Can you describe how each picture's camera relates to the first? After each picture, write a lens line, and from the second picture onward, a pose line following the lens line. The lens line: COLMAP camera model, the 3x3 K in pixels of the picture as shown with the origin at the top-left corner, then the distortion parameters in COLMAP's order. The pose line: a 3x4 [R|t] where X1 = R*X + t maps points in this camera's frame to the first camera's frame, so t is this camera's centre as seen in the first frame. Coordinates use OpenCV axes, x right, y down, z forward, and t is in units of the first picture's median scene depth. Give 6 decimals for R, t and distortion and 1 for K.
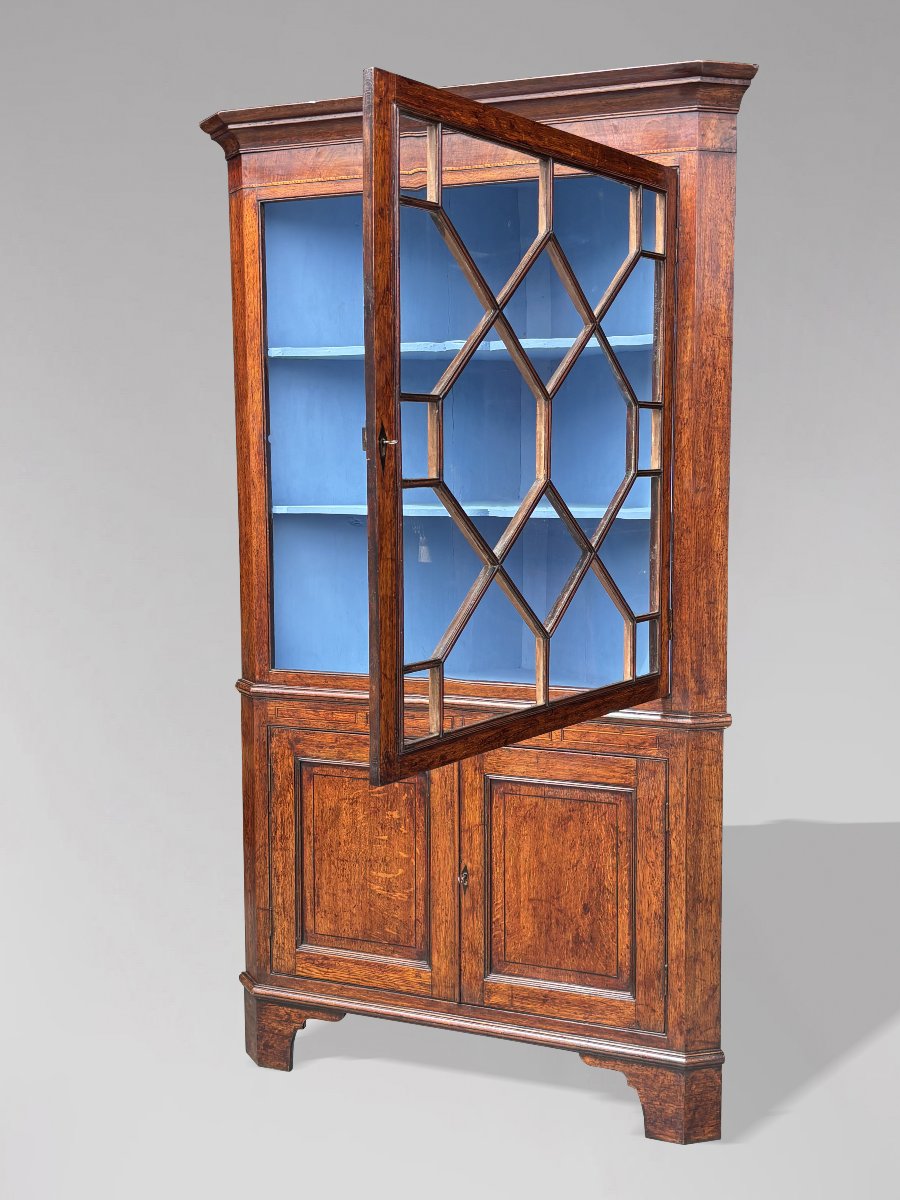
lens RADIAL K [[1355.1, 0, 452.8], [0, 1355.1, 595.1], [0, 0, 1]] dist [0.206641, -0.732751]
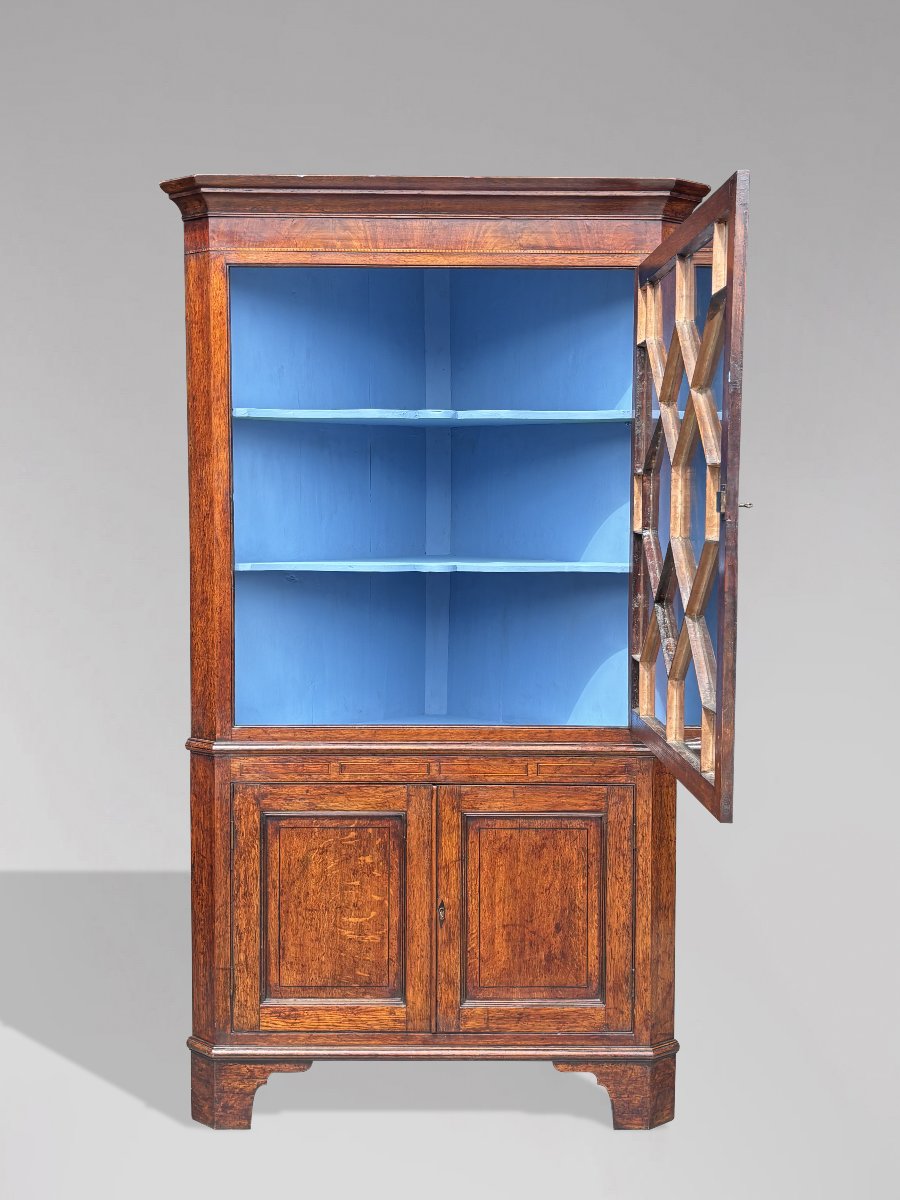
lens RADIAL K [[1355.1, 0, 452.8], [0, 1355.1, 595.1], [0, 0, 1]] dist [0.206641, -0.732751]
pose [[0.926103, -0.020474, 0.376716, -0.378871], [0.032556, 0.999139, -0.025732, -0.011282], [-0.375865, 0.036095, 0.925971, 0.006499]]
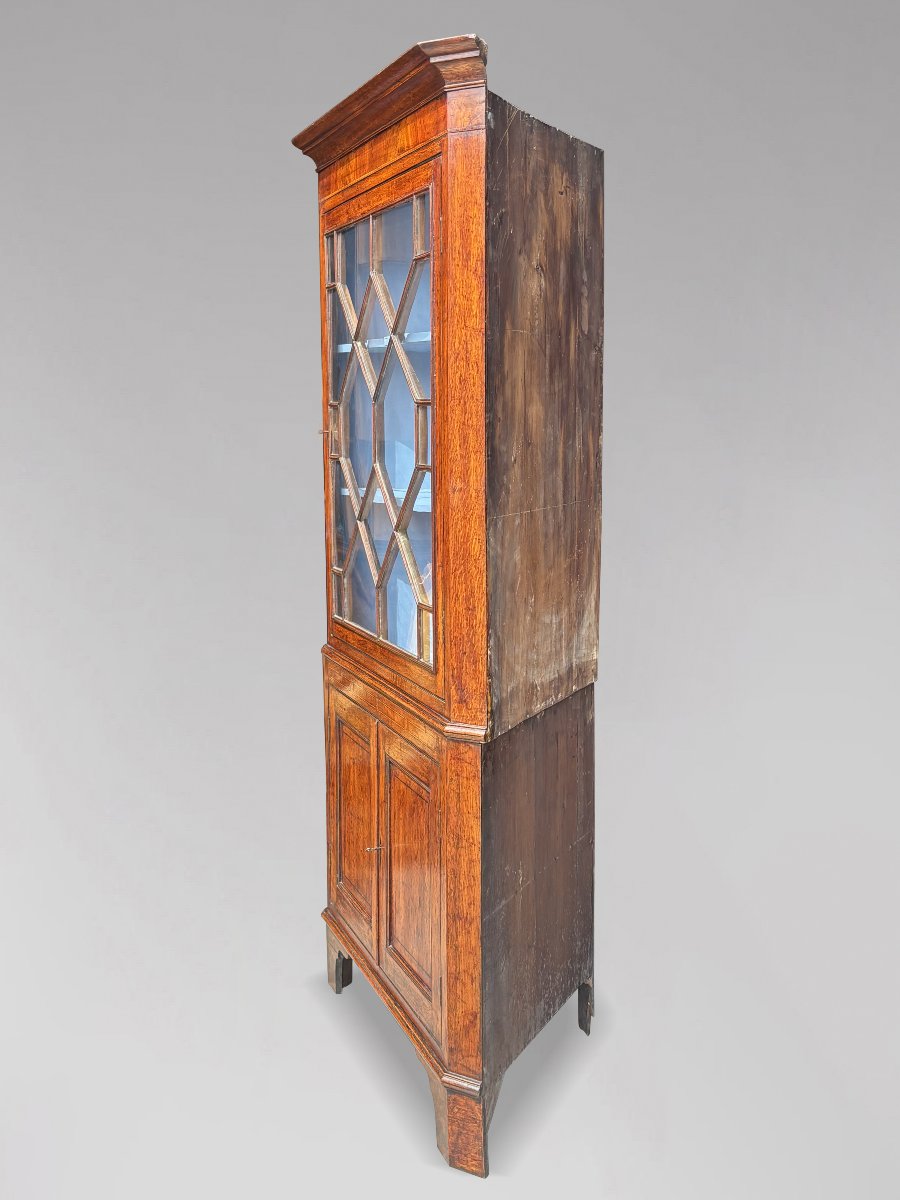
lens RADIAL K [[1491.0, 0, 450.0], [0, 1491.0, 600.0], [0, 0, 1]] dist [0.247046, -1.011489]
pose [[0.645392, 0.098558, -0.757466, 0.898971], [-0.078844, 0.994940, 0.062279, -0.059878], [0.759771, 0.019528, 0.649897, 0.289808]]
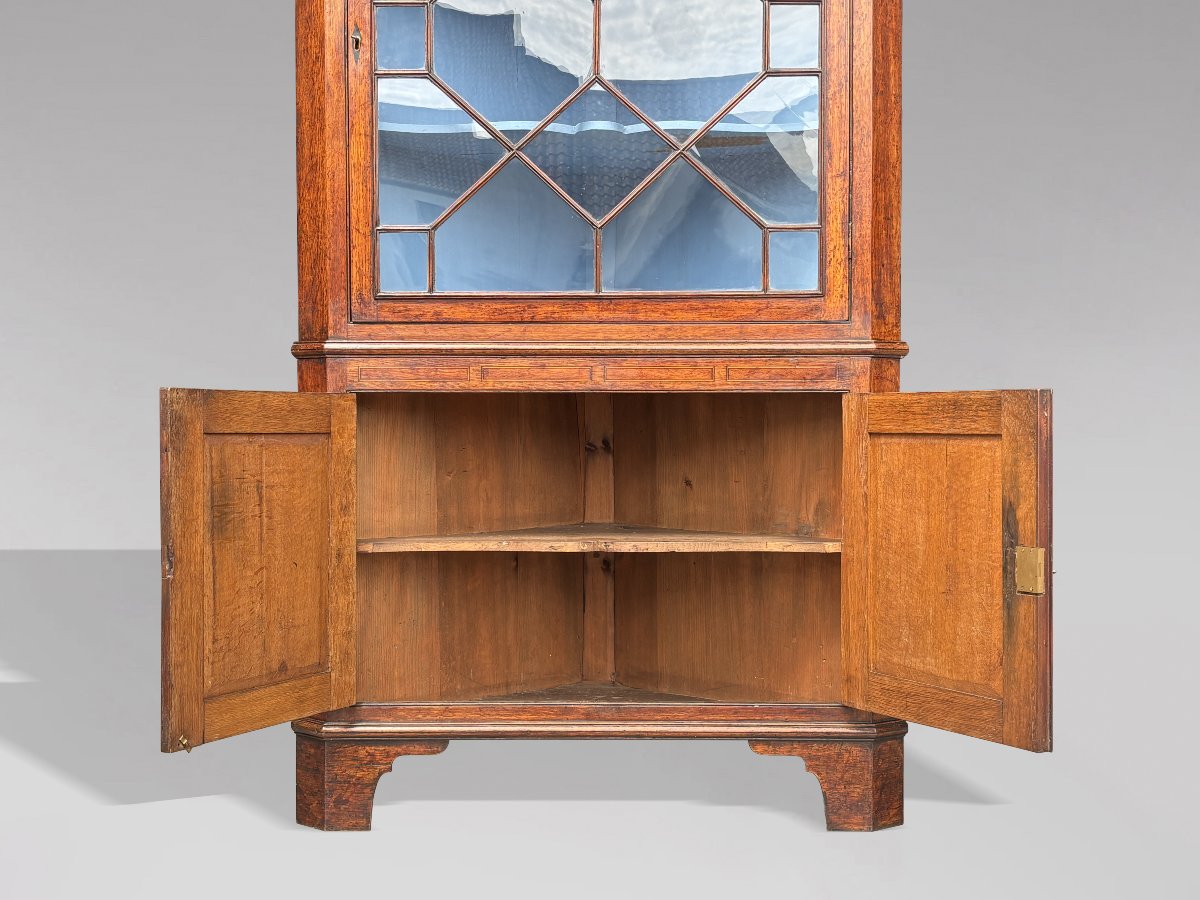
lens RADIAL K [[1491.0, 0, 600.0], [0, 1491.0, 450.0], [0, 0, 1]] dist [0.247046, -1.011489]
pose [[0.931420, -0.002710, 0.363937, -0.337163], [0.037188, 0.995447, -0.087764, 0.225879], [-0.362042, 0.095279, 0.927280, 0.130374]]
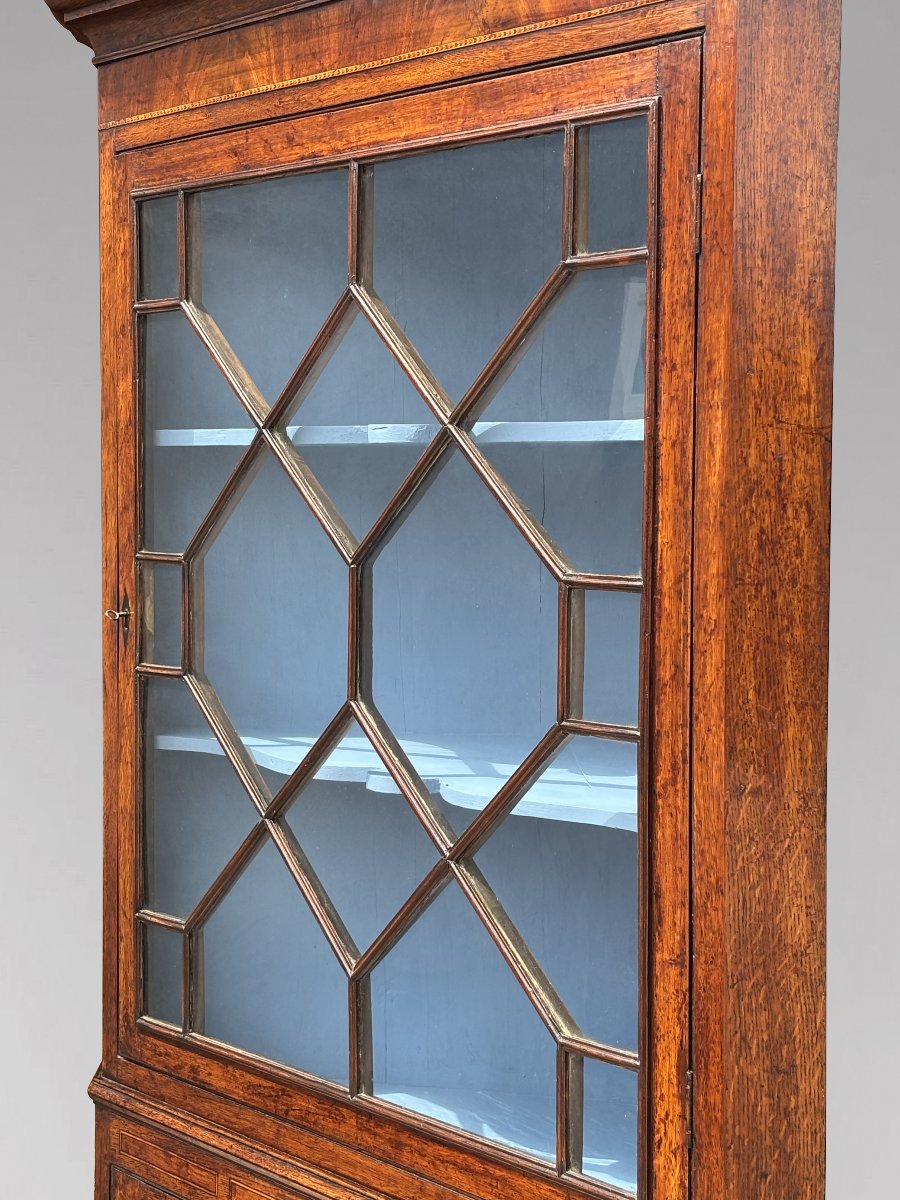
lens RADIAL K [[2187.4, 0, 449.8], [0, 2187.4, 596.1], [0, 0, 1]] dist [0.256820, -1.011900]
pose [[0.875442, 0.036051, -0.481977, 0.385945], [-0.061656, 0.997397, -0.037386, -0.097168], [0.479375, 0.062446, 0.875386, 0.340588]]
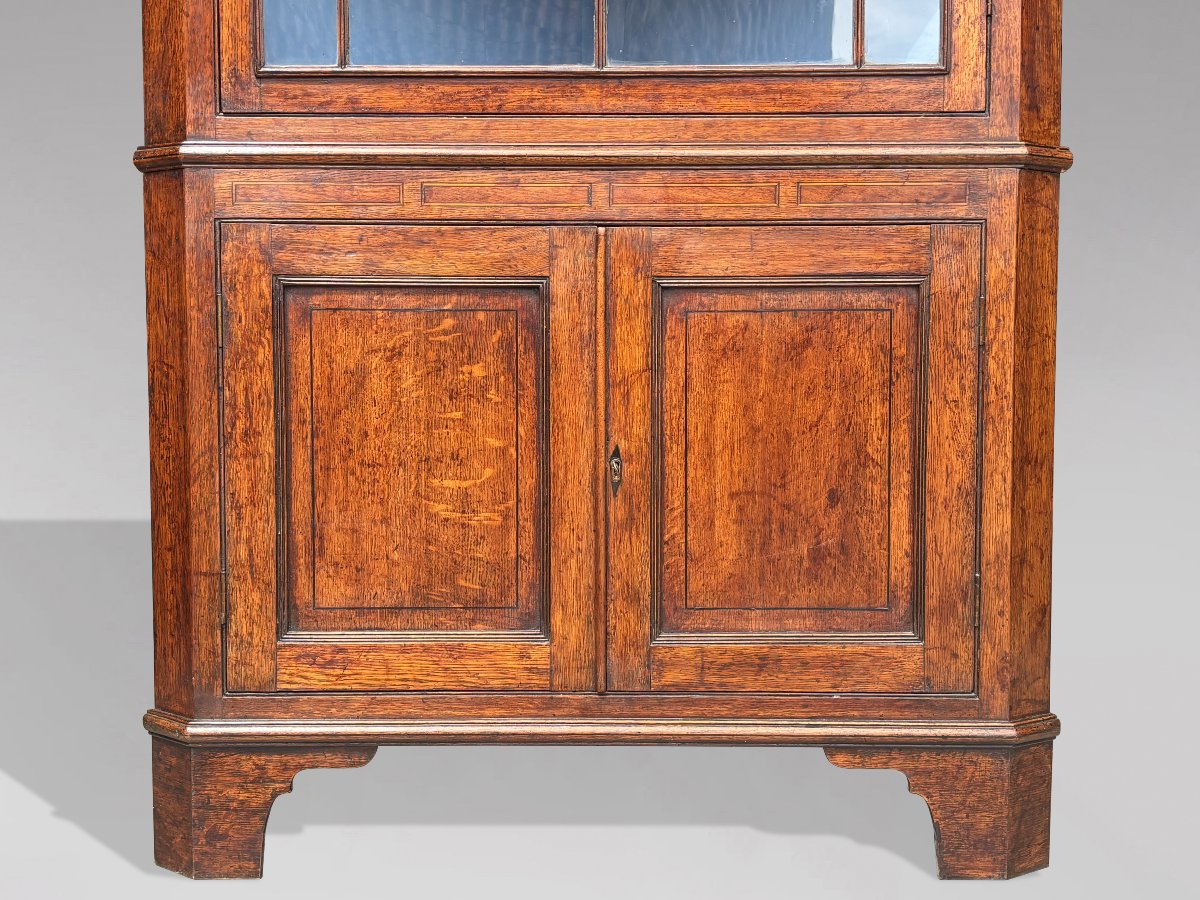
lens RADIAL K [[1539.6, 0, 592.8], [0, 1539.6, 450.4], [0, 0, 1]] dist [0.280535, -1.203789]
pose [[0.930718, -0.021706, 0.365094, -0.234479], [0.036153, 0.998808, -0.032783, 0.221282], [-0.363947, 0.043711, 0.930393, 0.409129]]
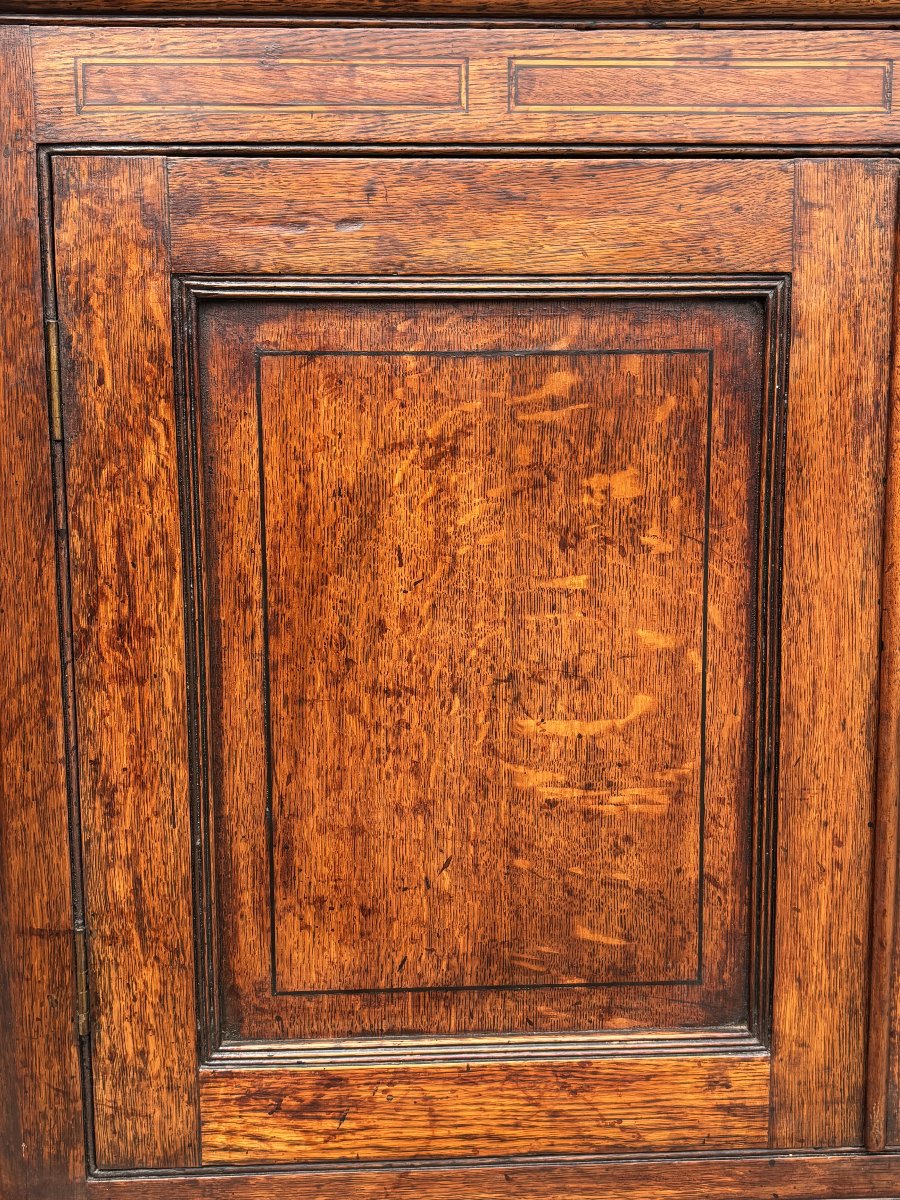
lens RADIAL K [[1355.1, 0, 452.8], [0, 1355.1, 595.1], [0, 0, 1]] dist [0.206641, -0.732751]
pose [[0.910079, -0.061937, 0.409780, -0.181033], [0.048871, 0.997909, 0.042293, 0.173504], [-0.411543, -0.018464, 0.911203, 0.799932]]
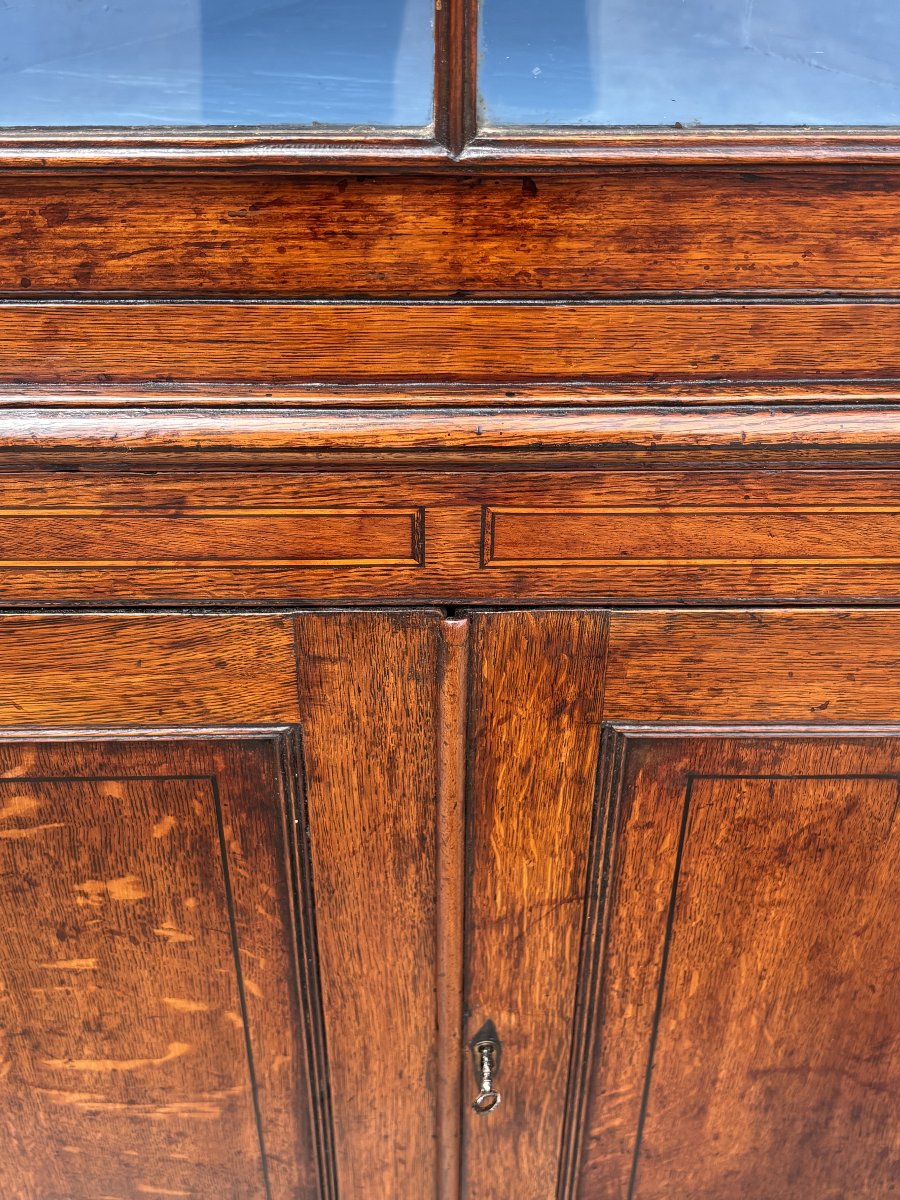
lens RADIAL K [[1491.0, 0, 450.0], [0, 1491.0, 600.0], [0, 0, 1]] dist [0.247046, -1.011489]
pose [[0.922013, -0.239859, 0.303907, -0.057105], [0.032989, 0.830786, 0.555614, -0.002722], [-0.385751, -0.502258, 0.773908, 0.844049]]
